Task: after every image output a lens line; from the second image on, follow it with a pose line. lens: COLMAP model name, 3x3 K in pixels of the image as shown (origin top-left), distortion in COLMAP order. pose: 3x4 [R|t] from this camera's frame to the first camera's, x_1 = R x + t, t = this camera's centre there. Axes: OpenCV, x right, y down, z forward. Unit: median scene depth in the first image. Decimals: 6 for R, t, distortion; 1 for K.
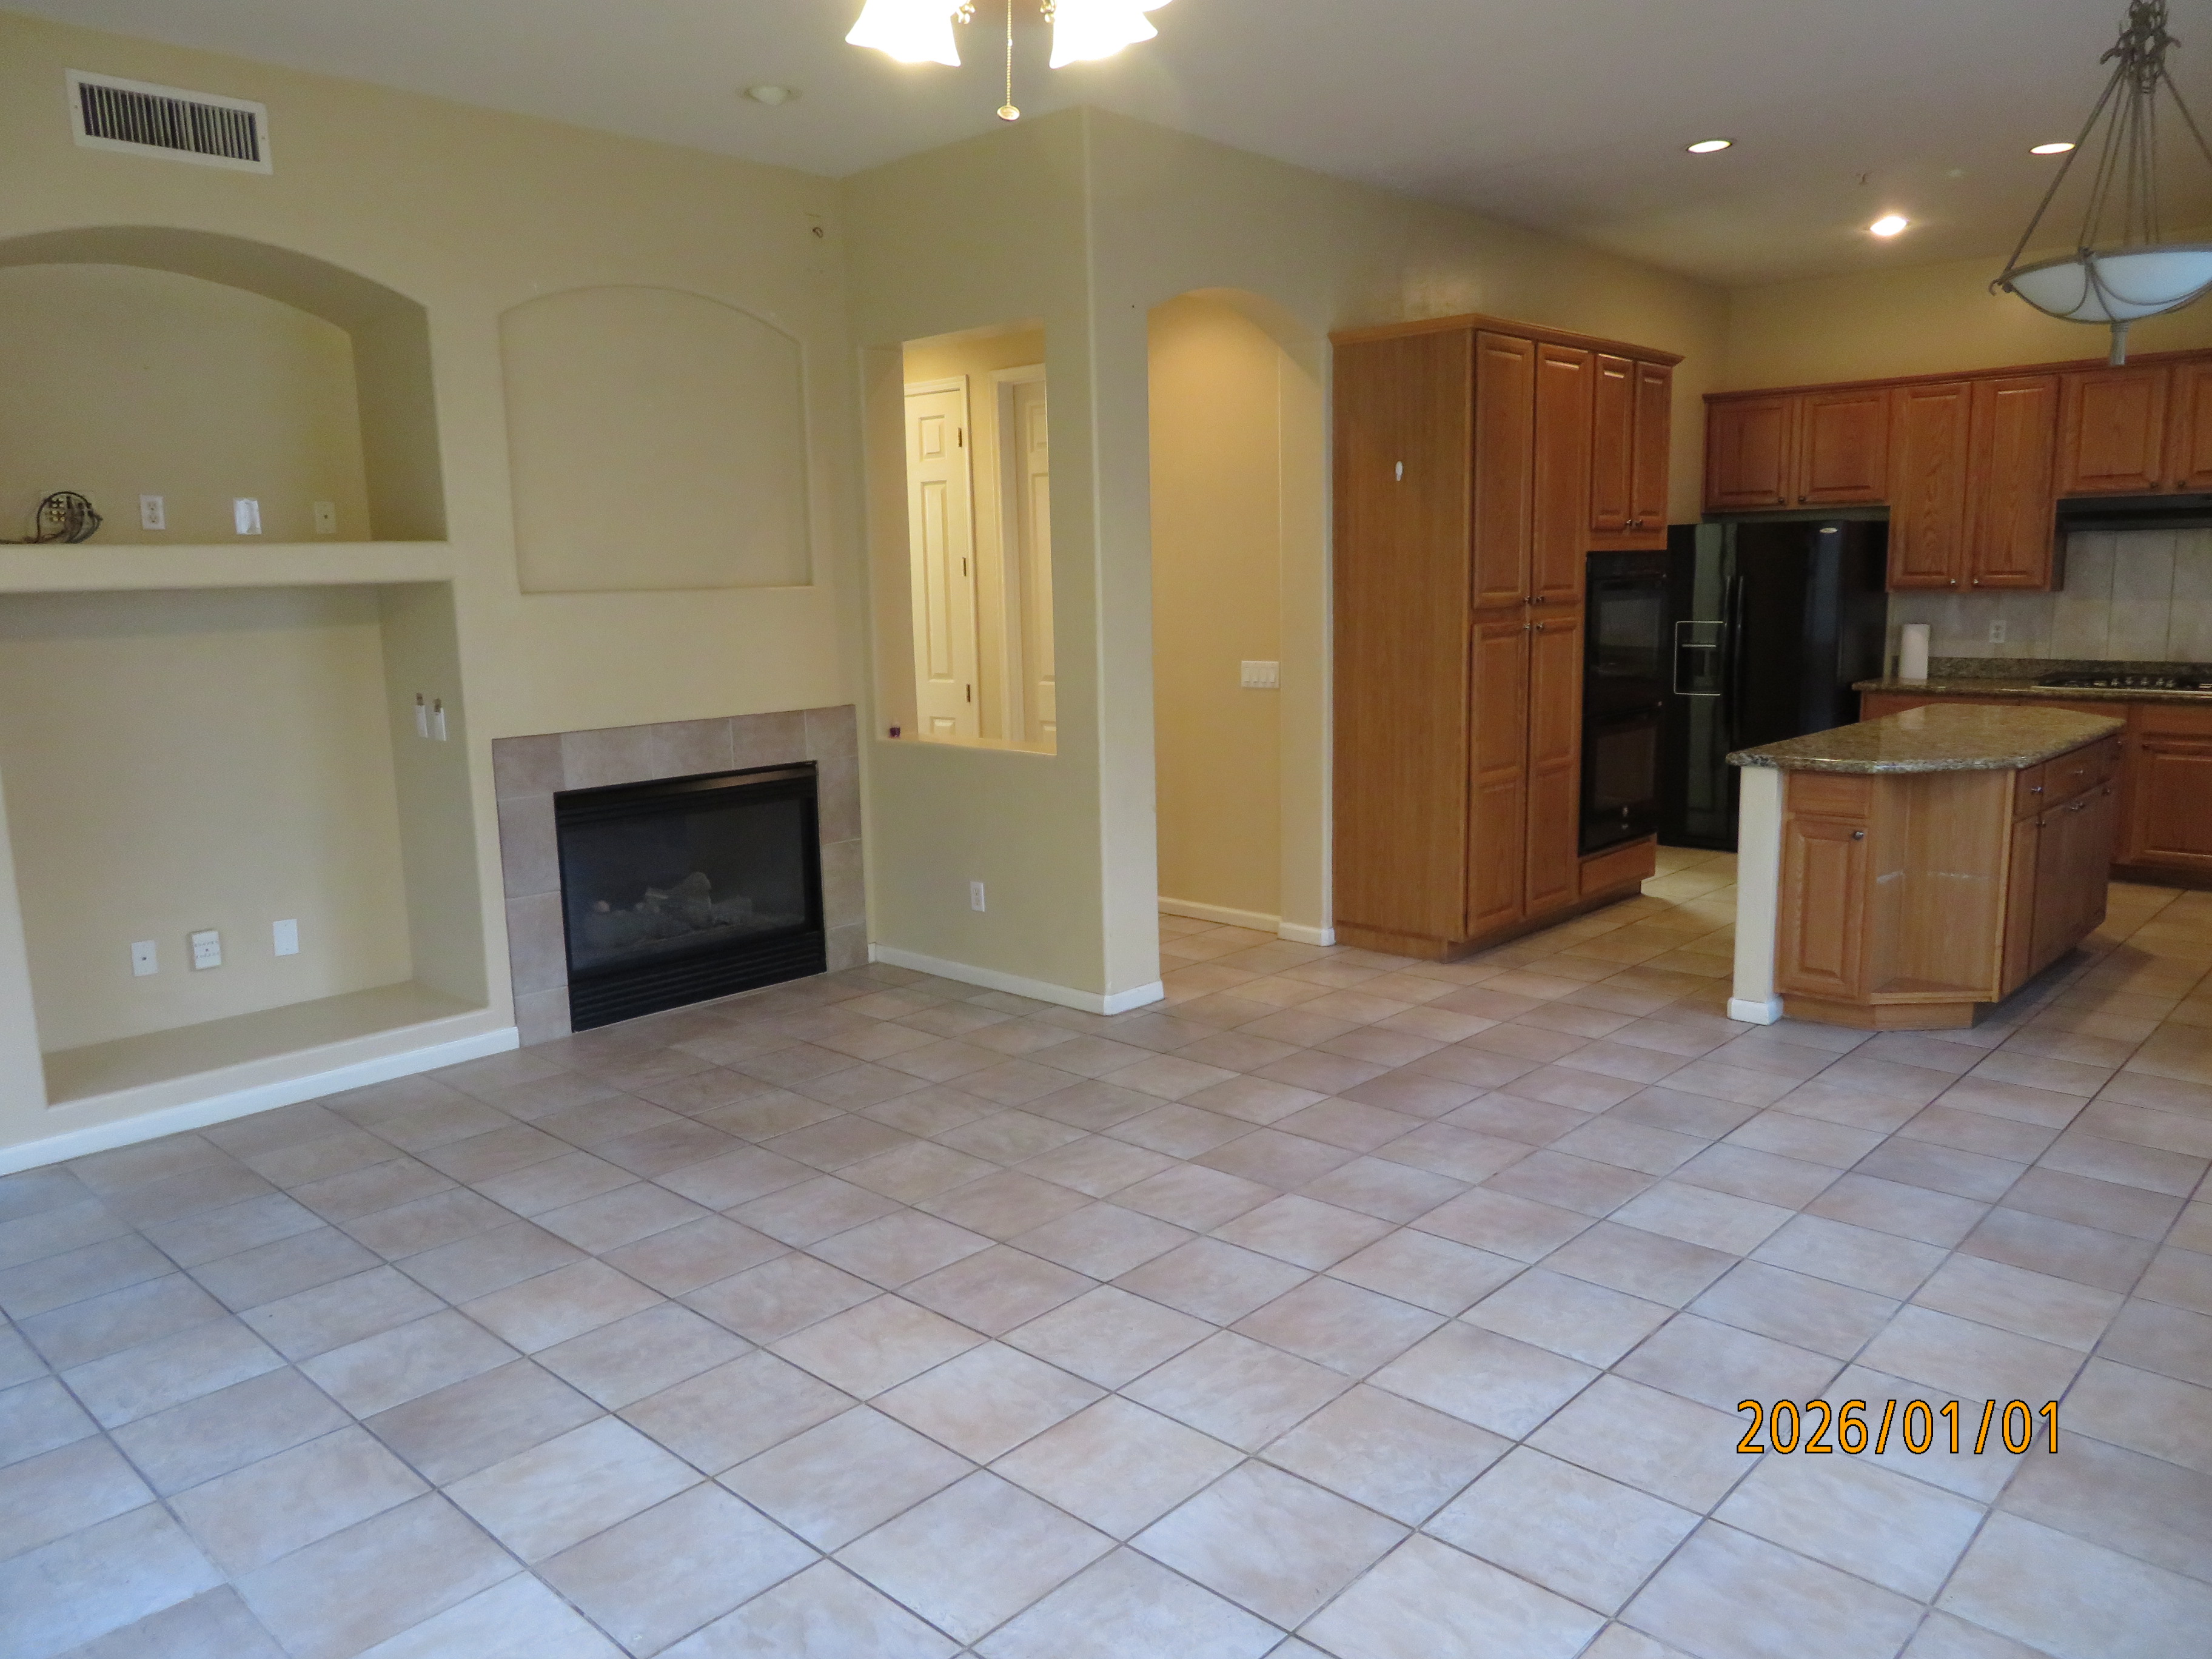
lens RADIAL K [[1588.5, 0, 1110.8], [0, 1588.5, 842.4], [0, 0, 1]] dist [-0.004139, 0.008241]
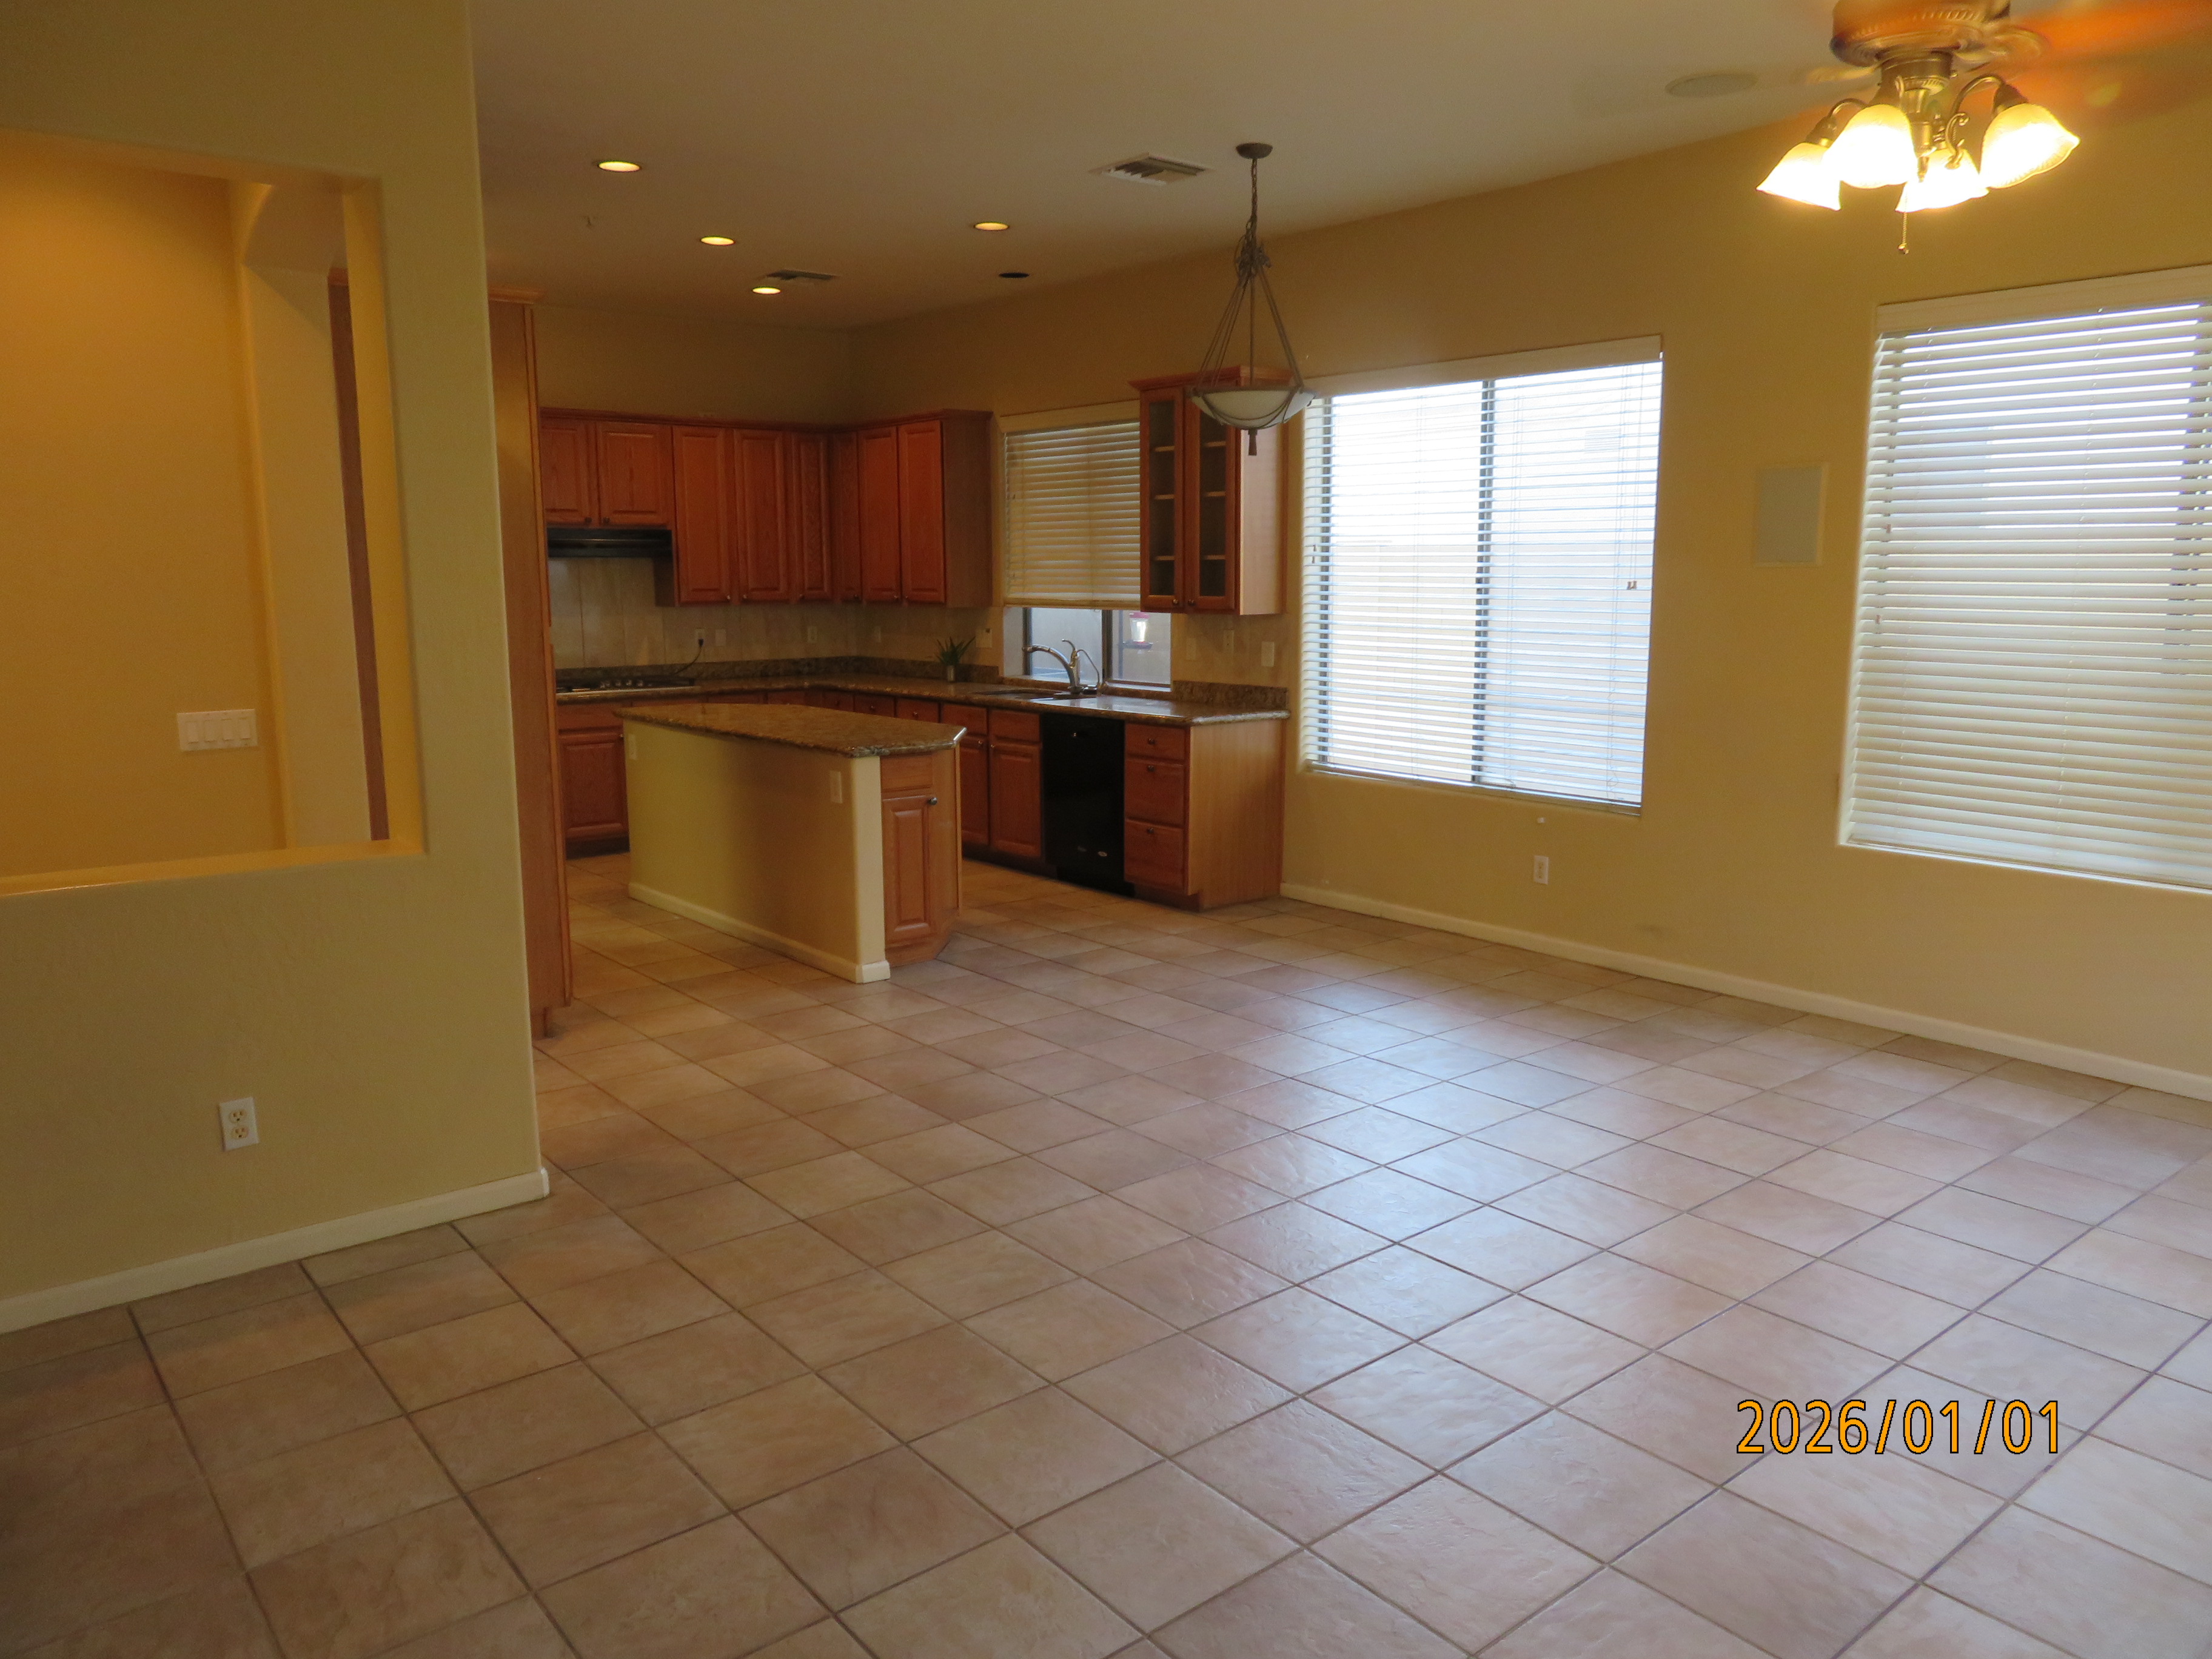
lens RADIAL K [[1588.5, 0, 1112.8], [0, 1588.5, 820.6], [0, 0, 1]] dist [-0.004139, 0.008241]
pose [[0.130825, -0.133892, 0.982323, -0.763559], [0.168508, 0.979424, 0.111056, -0.109369], [-0.976980, 0.151000, 0.150695, 0.729562]]
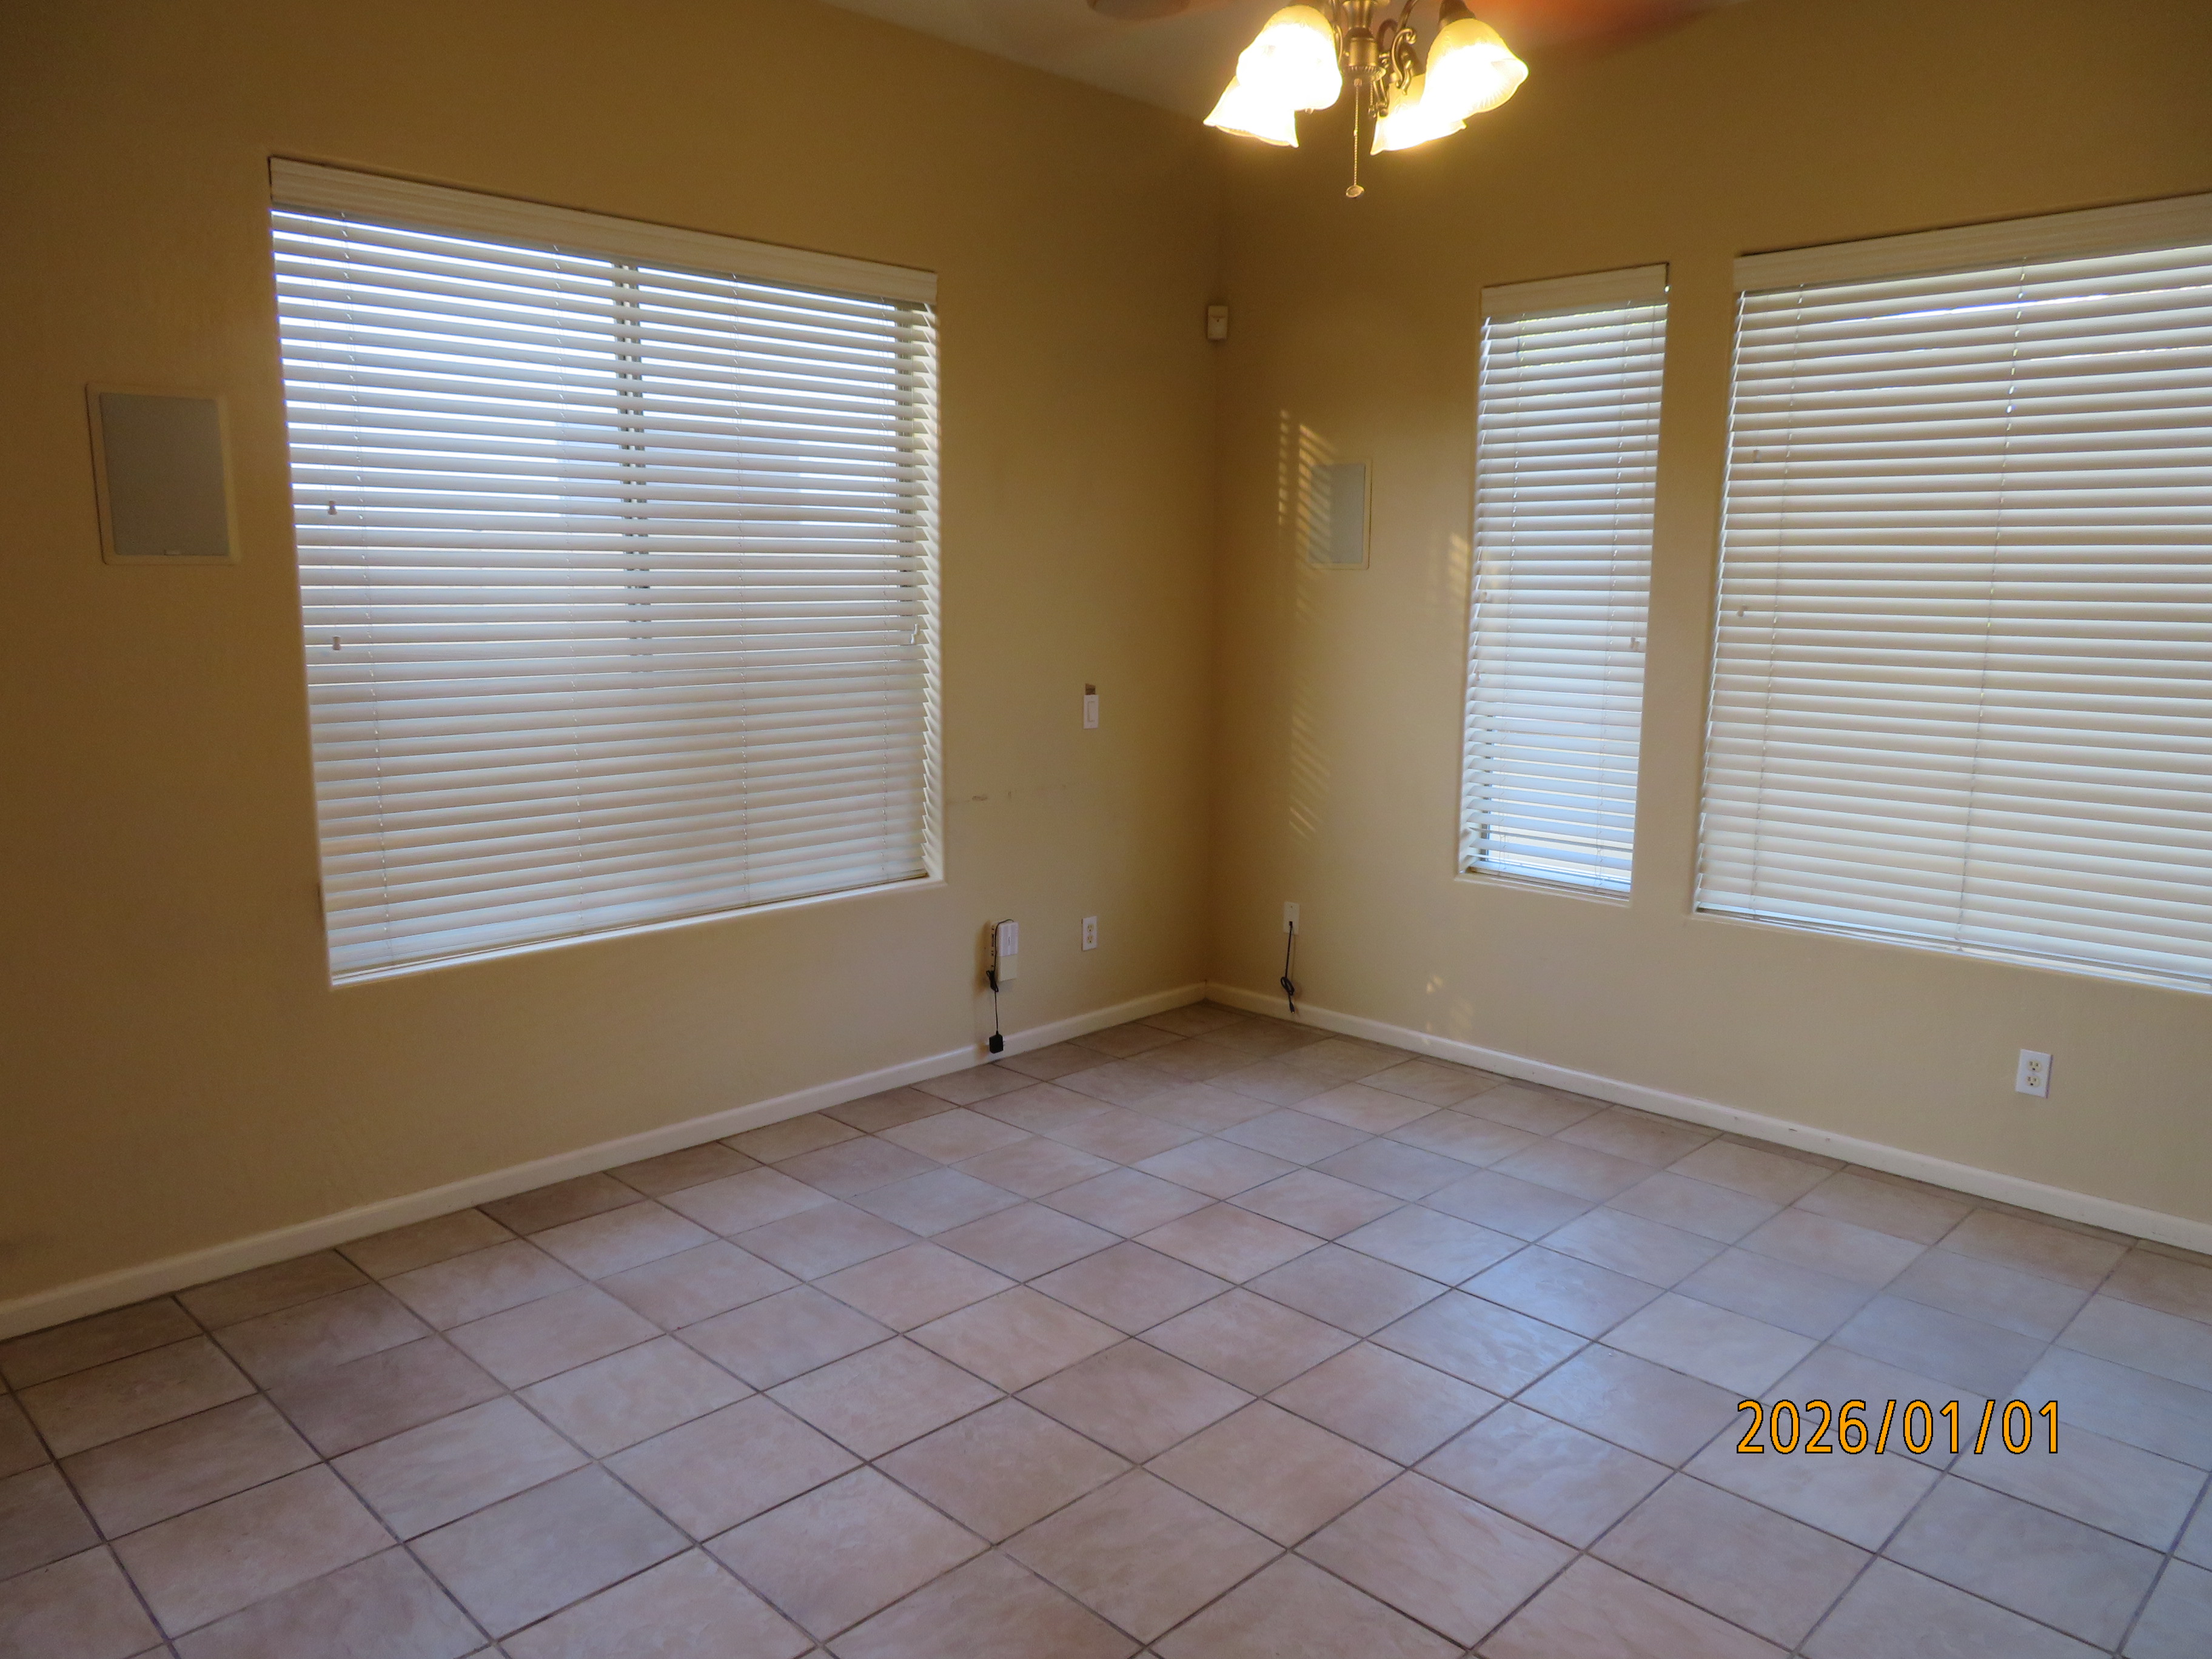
lens RADIAL K [[1588.5, 0, 1108.2], [0, 1588.5, 820.8], [0, 0, 1]] dist [-0.004139, 0.008241]
pose [[-0.999432, 0.011162, 0.031784, 0.042612], [0.020875, 0.945727, 0.324290, -0.189810], [-0.026439, 0.324769, -0.945424, 1.076222]]
